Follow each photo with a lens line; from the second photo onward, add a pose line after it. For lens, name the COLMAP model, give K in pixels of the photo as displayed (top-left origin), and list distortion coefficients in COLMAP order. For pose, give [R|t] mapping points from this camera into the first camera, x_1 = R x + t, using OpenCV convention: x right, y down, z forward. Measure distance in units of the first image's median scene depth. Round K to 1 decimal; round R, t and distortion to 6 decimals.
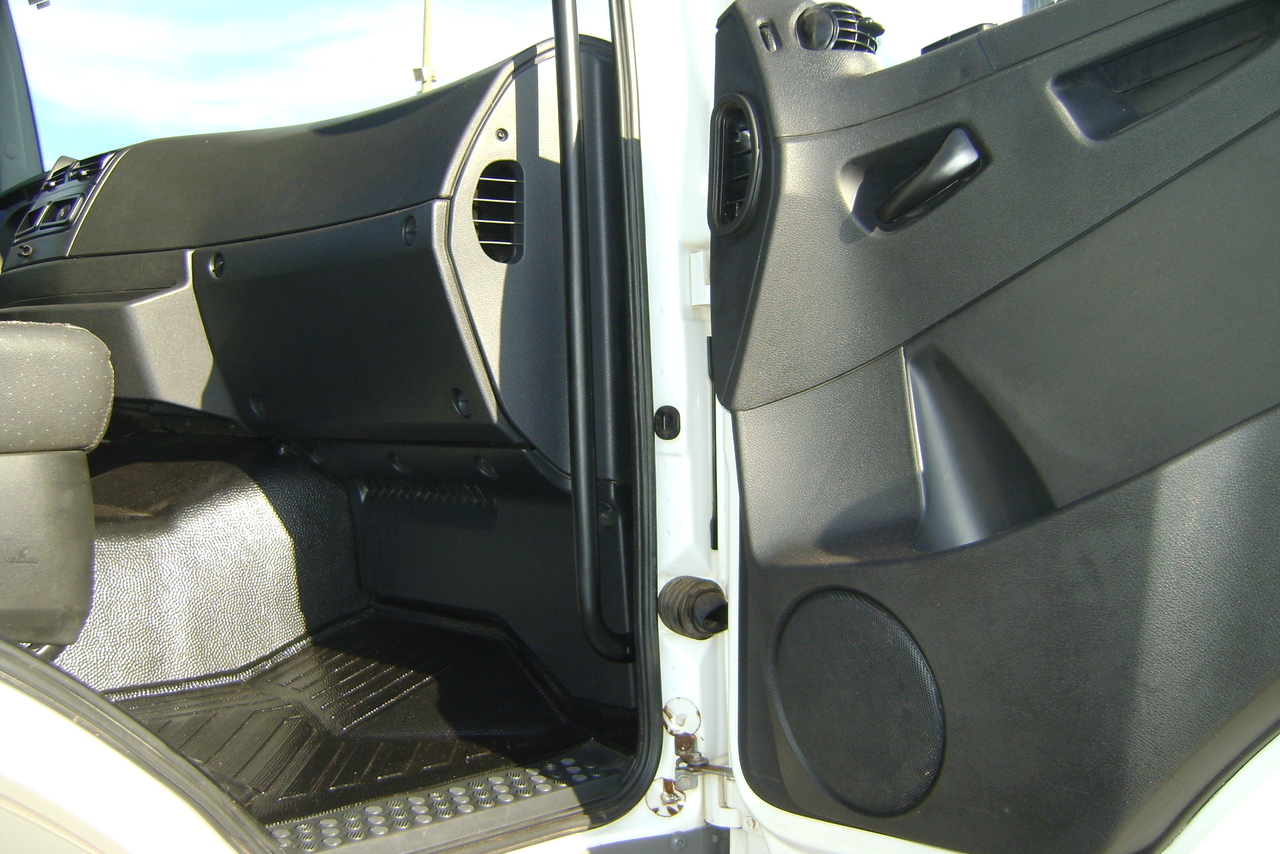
lens RADIAL K [[1320.9, 0, 643.2], [0, 1320.9, 424.7], [0, 0, 1]] dist [-0.149990, 0.049683]
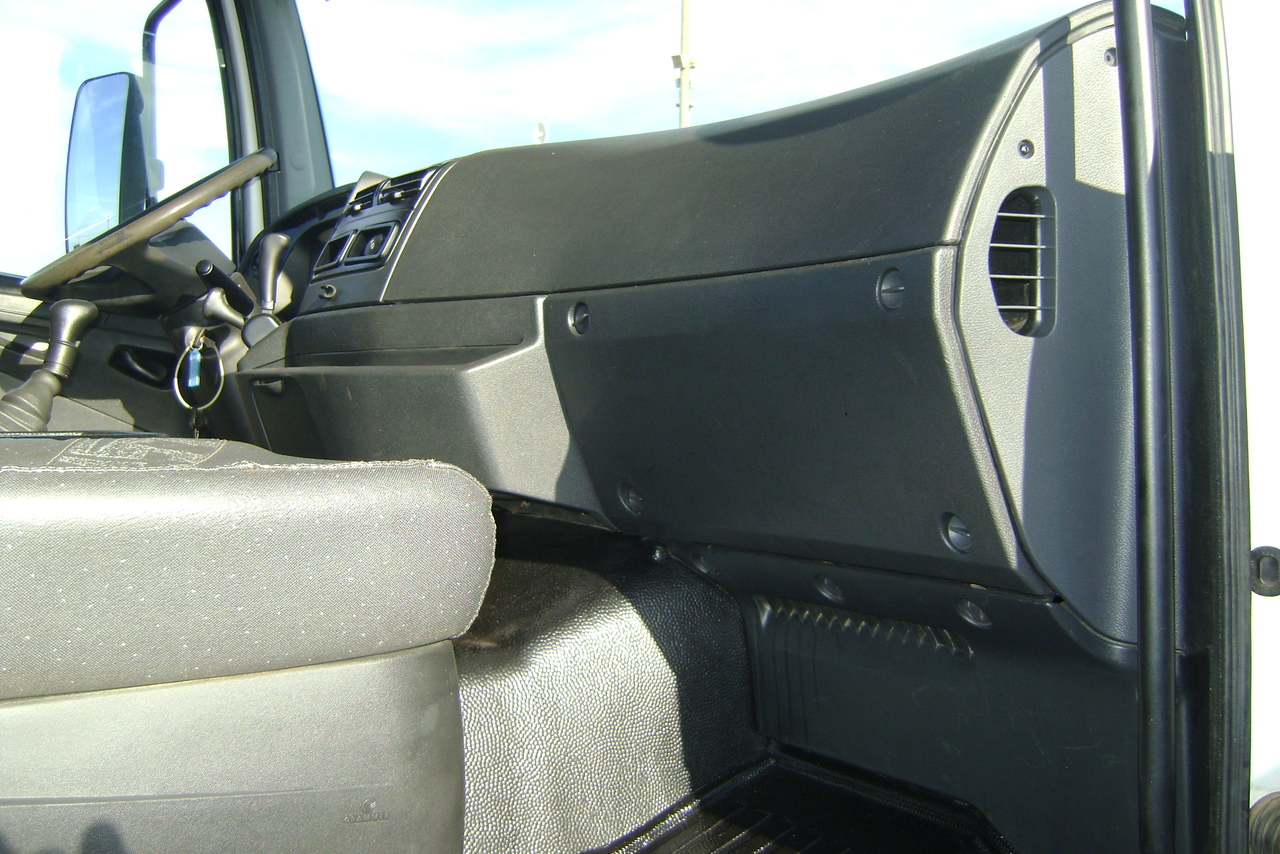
lens RADIAL K [[1320.9, 0, 643.2], [0, 1320.9, 424.7], [0, 0, 1]] dist [-0.149990, 0.049683]
pose [[0.982118, 0.004458, -0.188215, -0.142748], [-0.002128, 0.999919, 0.012580, -0.069135], [0.188256, -0.011954, 0.982047, 0.239261]]
